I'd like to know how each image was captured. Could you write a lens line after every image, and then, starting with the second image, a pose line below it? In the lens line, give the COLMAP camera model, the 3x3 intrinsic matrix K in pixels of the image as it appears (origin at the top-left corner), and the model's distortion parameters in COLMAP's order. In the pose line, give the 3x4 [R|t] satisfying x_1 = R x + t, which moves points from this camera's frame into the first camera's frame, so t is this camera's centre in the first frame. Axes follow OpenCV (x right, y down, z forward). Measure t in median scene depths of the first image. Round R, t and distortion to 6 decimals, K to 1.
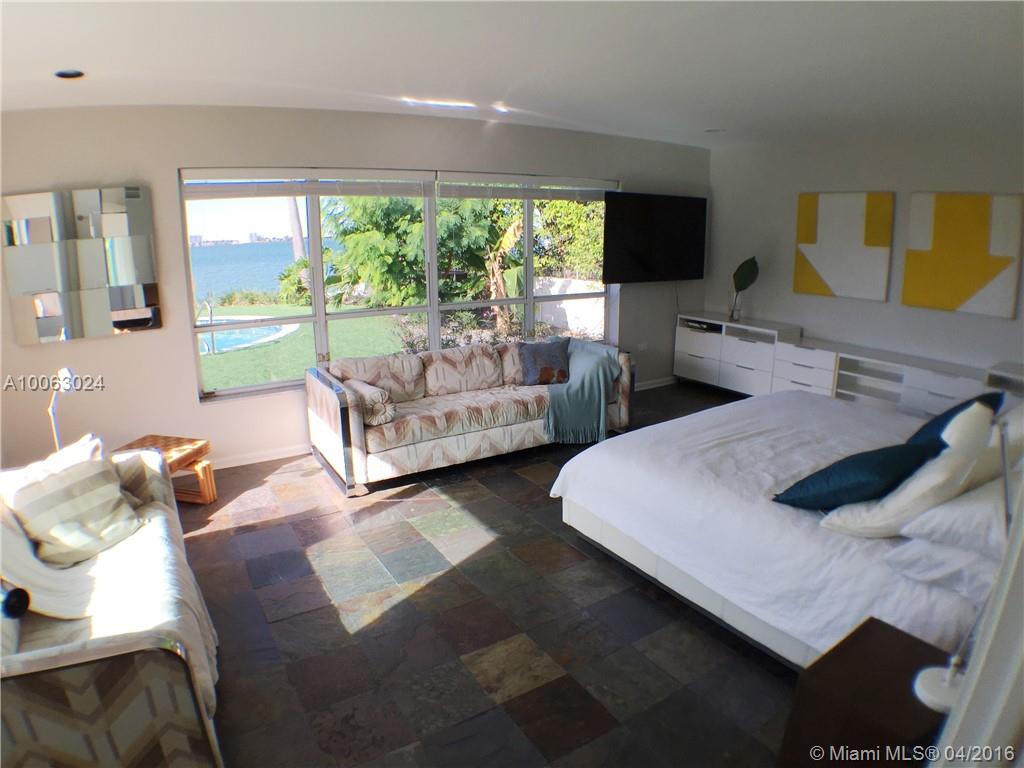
lens RADIAL K [[610.3, 0, 507.0], [0, 610.3, 383.0], [0, 0, 1]] dist [-0.157271, 0.002492]
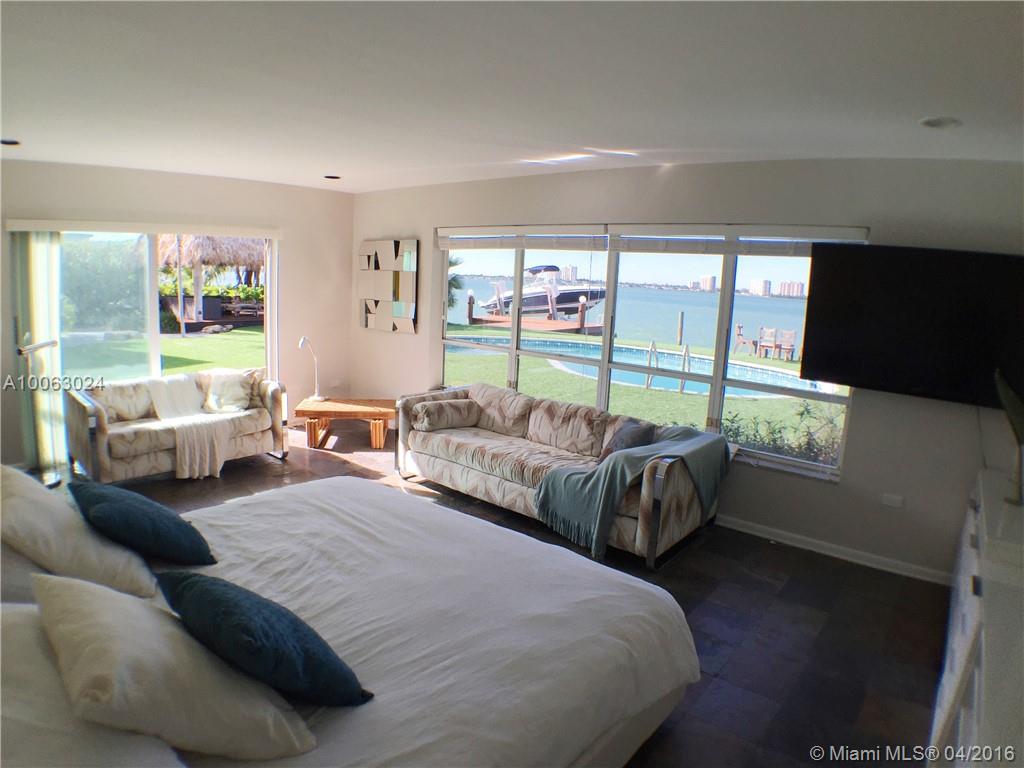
lens RADIAL K [[610.3, 0, 507.0], [0, 610.3, 383.0], [0, 0, 1]] dist [-0.157271, 0.002492]
pose [[0.304375, 0.182917, -0.934825, 0.885140], [-0.276871, 0.956007, 0.096914, -0.174020], [0.911427, 0.229327, 0.341629, 0.635583]]
